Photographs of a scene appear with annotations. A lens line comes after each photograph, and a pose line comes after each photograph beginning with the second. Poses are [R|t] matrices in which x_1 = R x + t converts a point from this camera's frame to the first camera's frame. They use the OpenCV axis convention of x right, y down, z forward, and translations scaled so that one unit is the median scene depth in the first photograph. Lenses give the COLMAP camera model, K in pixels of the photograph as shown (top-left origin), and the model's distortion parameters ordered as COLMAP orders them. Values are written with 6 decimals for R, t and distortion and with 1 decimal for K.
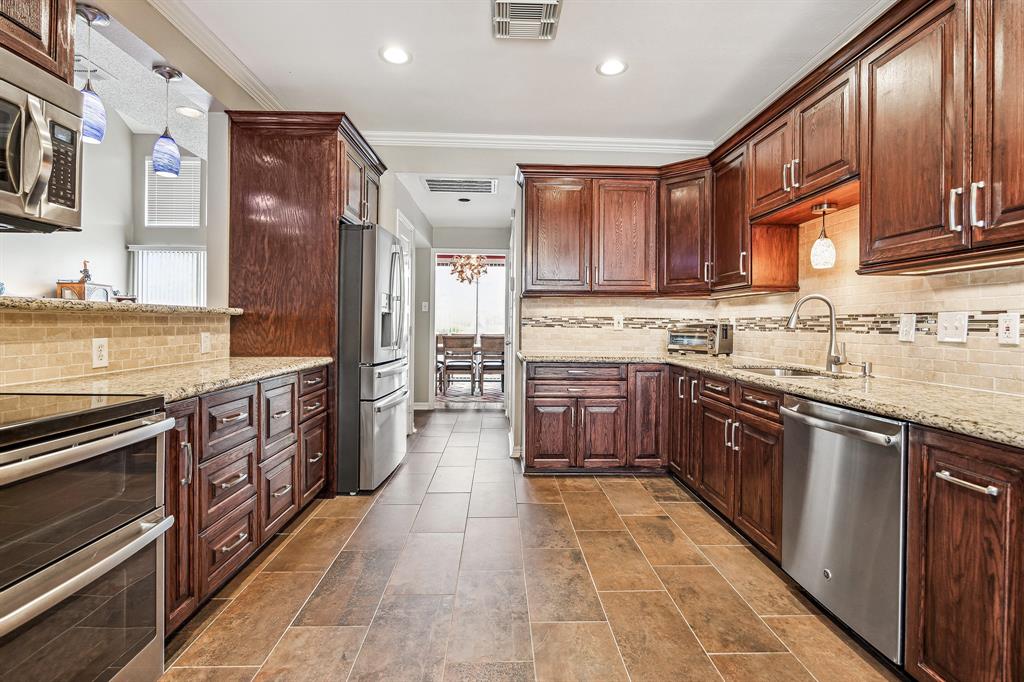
lens RADIAL K [[464.9, 0, 510.1], [0, 464.9, 328.6], [0, 0, 1]] dist [-0.014426, -0.000277]
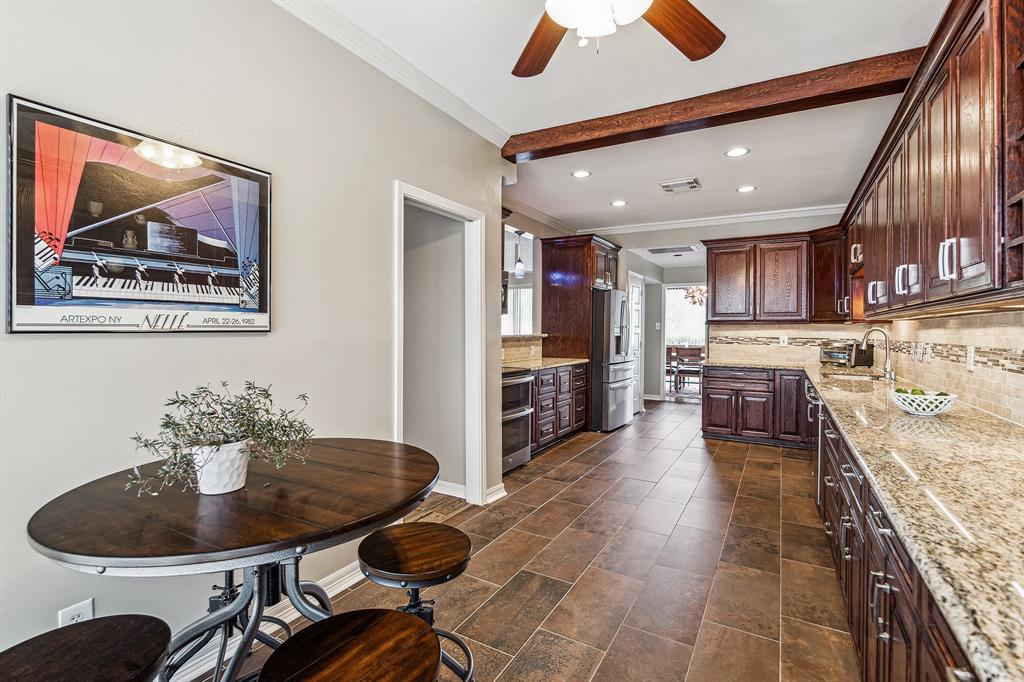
lens RADIAL K [[464.9, 0, 507.1], [0, 464.9, 335.9], [0, 0, 1]] dist [-0.014426, -0.000277]
pose [[0.839547, 0.003574, -0.543275, 0.380441], [-0.003171, 0.999994, 0.001679, -0.037491], [0.543278, 0.000313, 0.839553, -0.806388]]
